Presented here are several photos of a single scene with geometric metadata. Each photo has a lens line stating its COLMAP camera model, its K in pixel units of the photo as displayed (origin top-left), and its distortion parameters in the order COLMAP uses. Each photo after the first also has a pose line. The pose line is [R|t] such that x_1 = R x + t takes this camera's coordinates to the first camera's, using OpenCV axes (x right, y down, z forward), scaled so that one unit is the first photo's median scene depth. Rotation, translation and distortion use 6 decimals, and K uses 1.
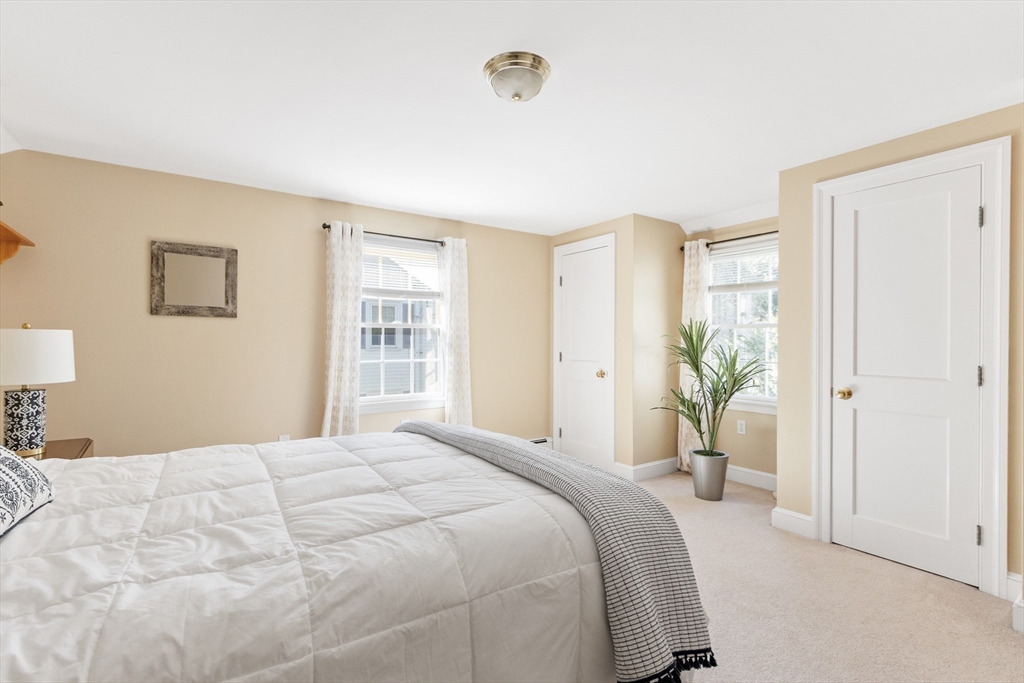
lens RADIAL K [[464.8, 0, 511.8], [0, 464.8, 336.8], [0, 0, 1]] dist [-0.000485, -0.000272]
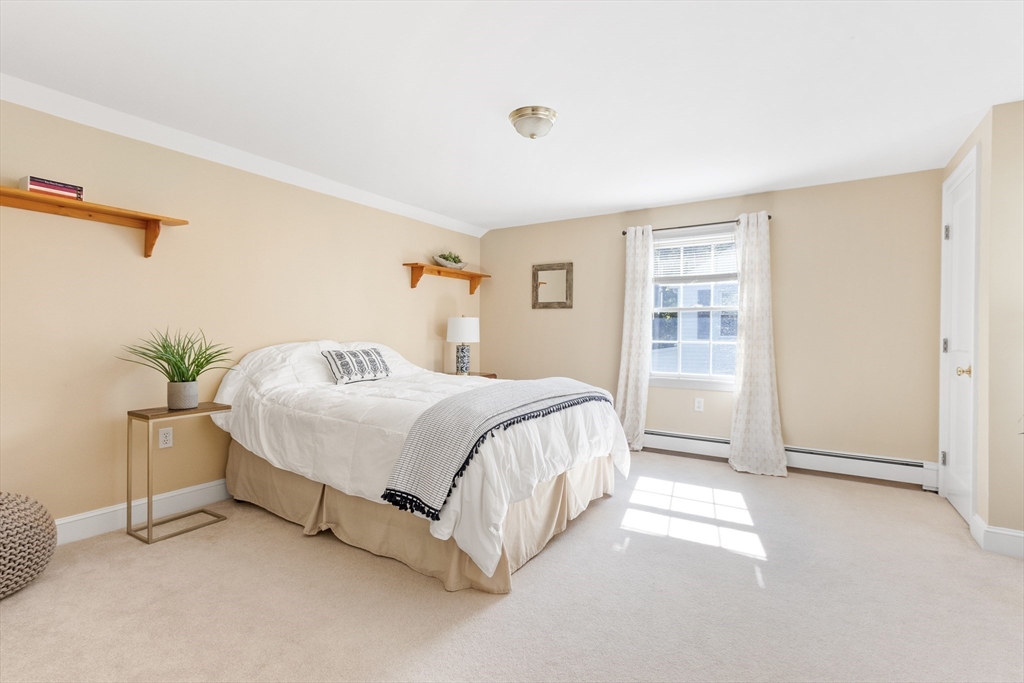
lens RADIAL K [[464.8, 0, 511.4], [0, 464.8, 340.7], [0, 0, 1]] dist [-0.000485, -0.000272]
pose [[0.394577, 0.018859, -0.918669, 0.705333], [0.000445, 0.999785, 0.020715, 0.031974], [0.918863, -0.008583, 0.394484, 0.234526]]
